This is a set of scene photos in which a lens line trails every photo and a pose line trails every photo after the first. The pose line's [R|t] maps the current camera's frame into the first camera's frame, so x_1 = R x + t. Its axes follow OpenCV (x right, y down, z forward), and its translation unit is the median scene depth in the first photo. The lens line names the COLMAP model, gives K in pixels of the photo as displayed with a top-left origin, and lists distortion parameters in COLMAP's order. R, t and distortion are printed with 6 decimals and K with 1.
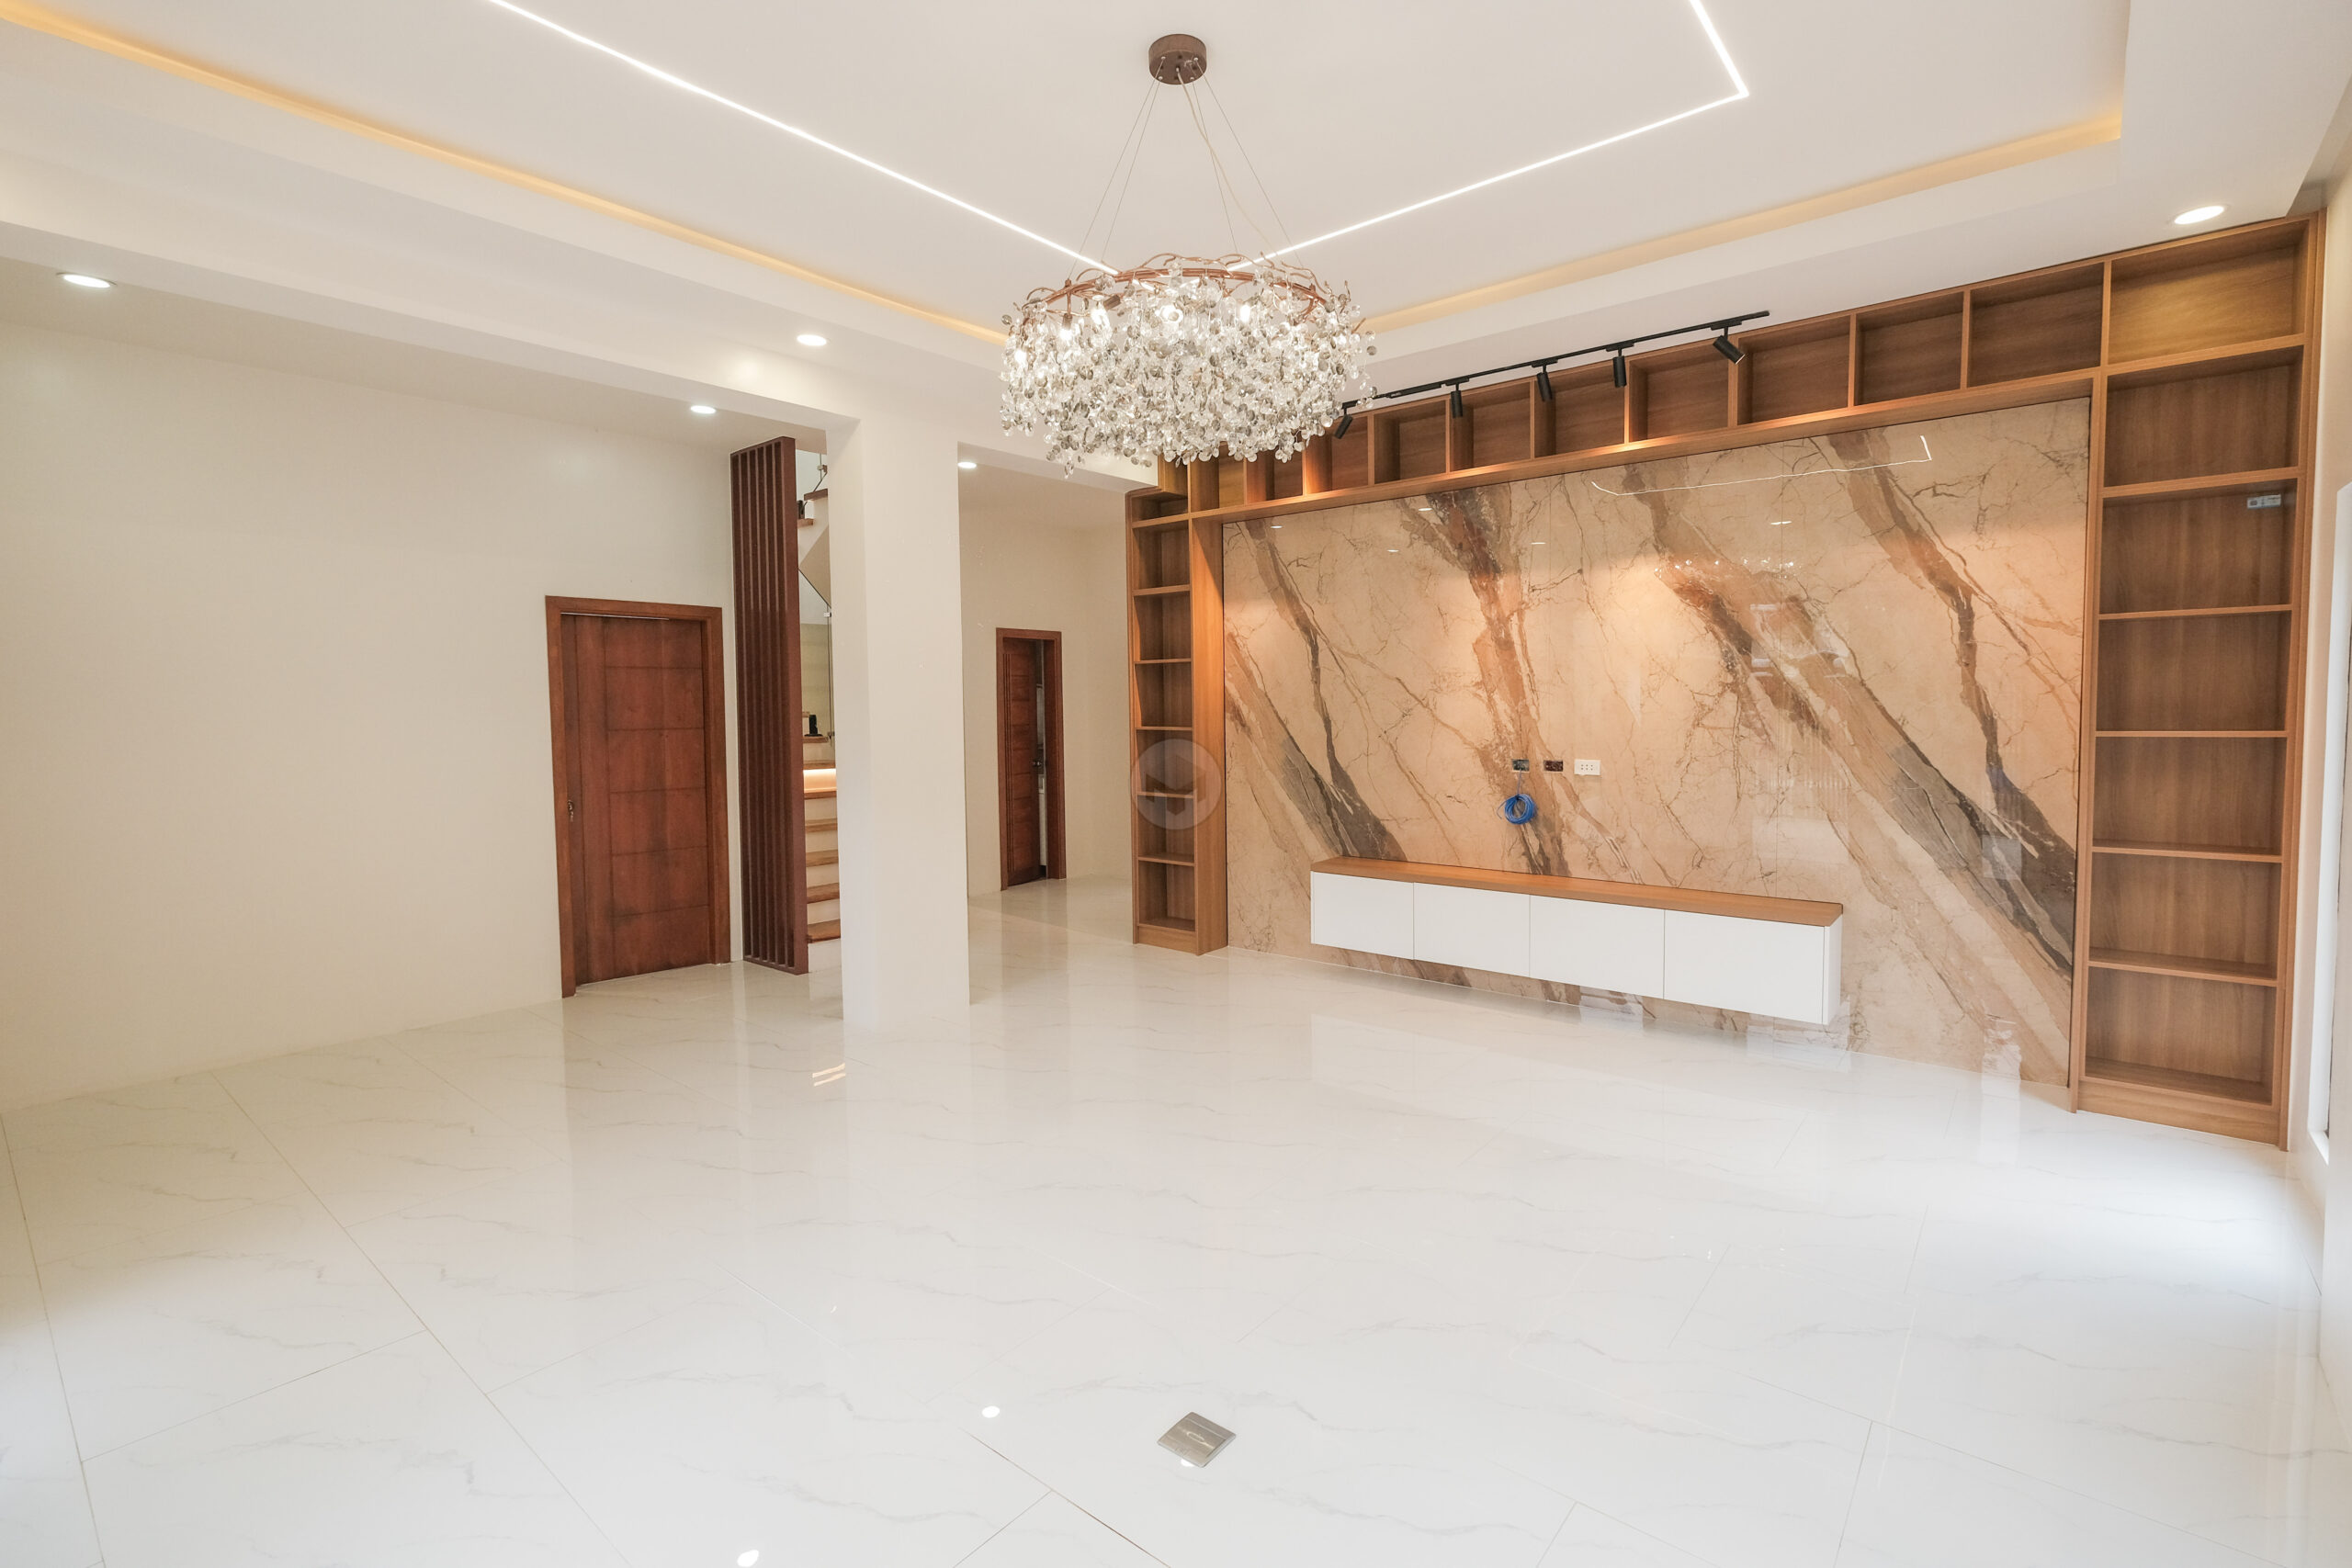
lens RADIAL K [[1048.7, 0, 1188.5], [0, 1048.7, 753.3], [0, 0, 1]] dist [0.000959, 0.000261]
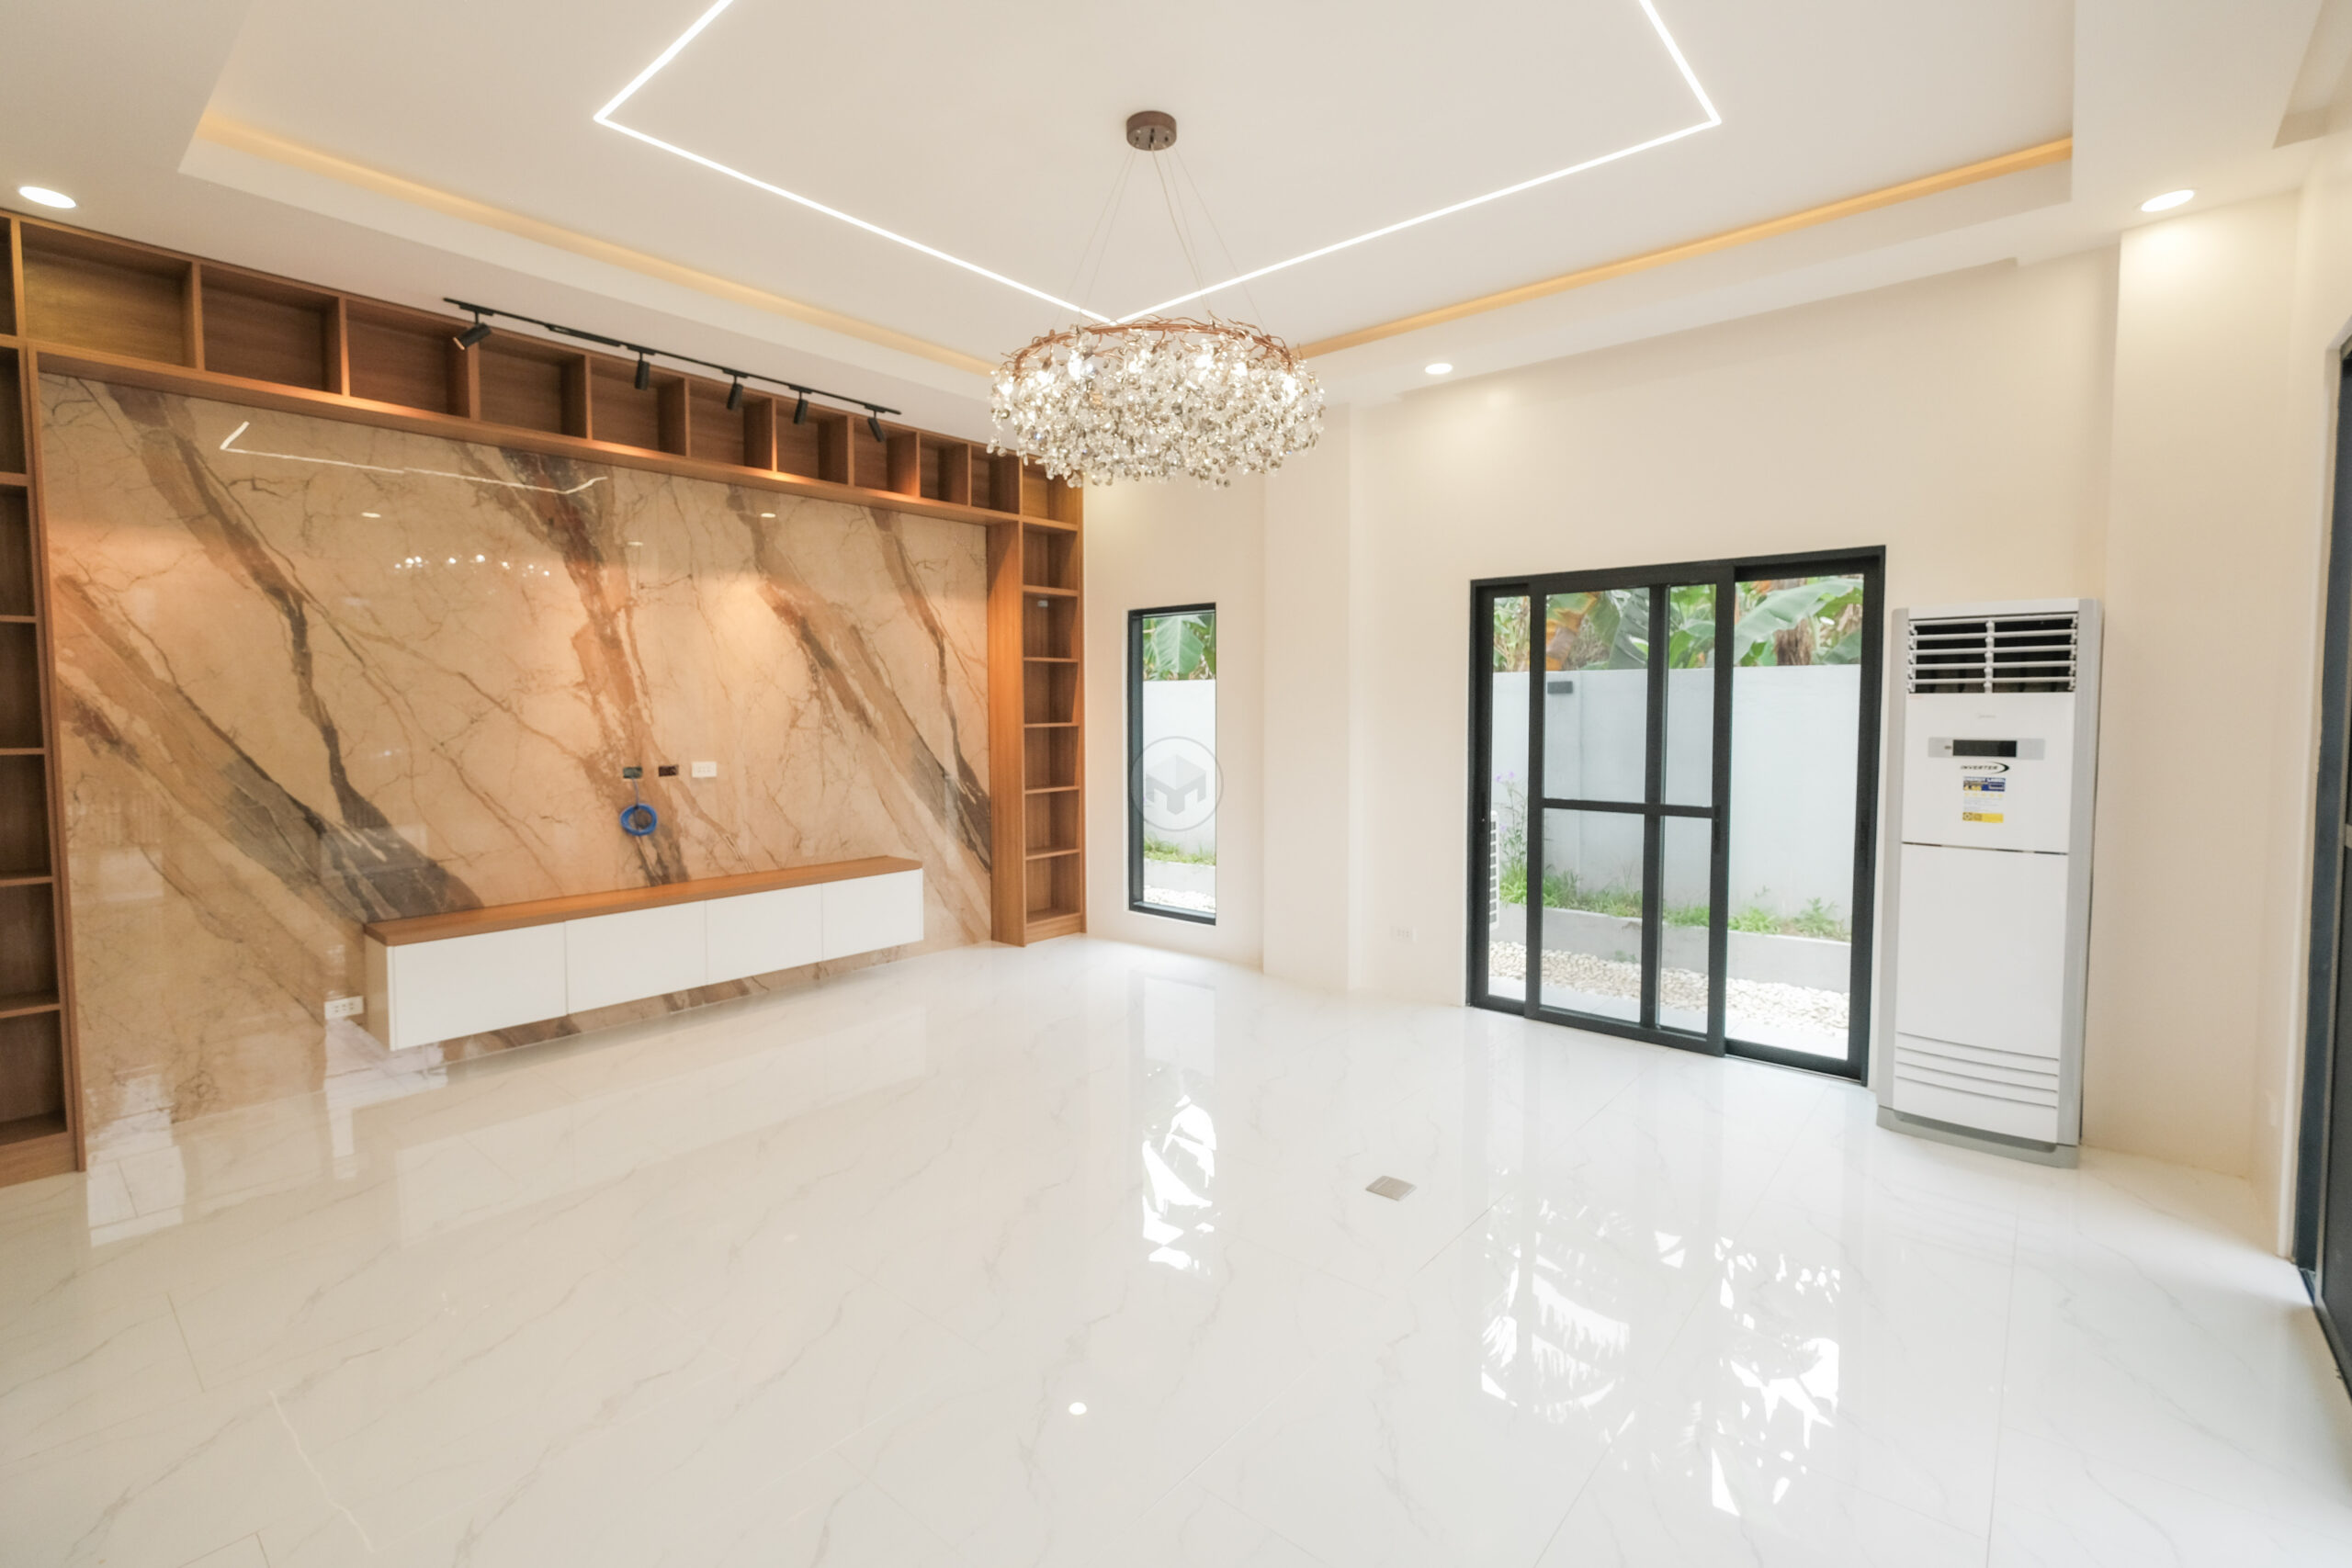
lens RADIAL K [[1048.7, 0, 1188.5], [0, 1048.7, 753.3], [0, 0, 1]] dist [0.000959, 0.000261]
pose [[0.011720, -0.036015, 0.999283, -0.604954], [0.049179, 0.998163, 0.035398, -0.014834], [-0.998721, 0.048729, 0.013470, 0.489391]]
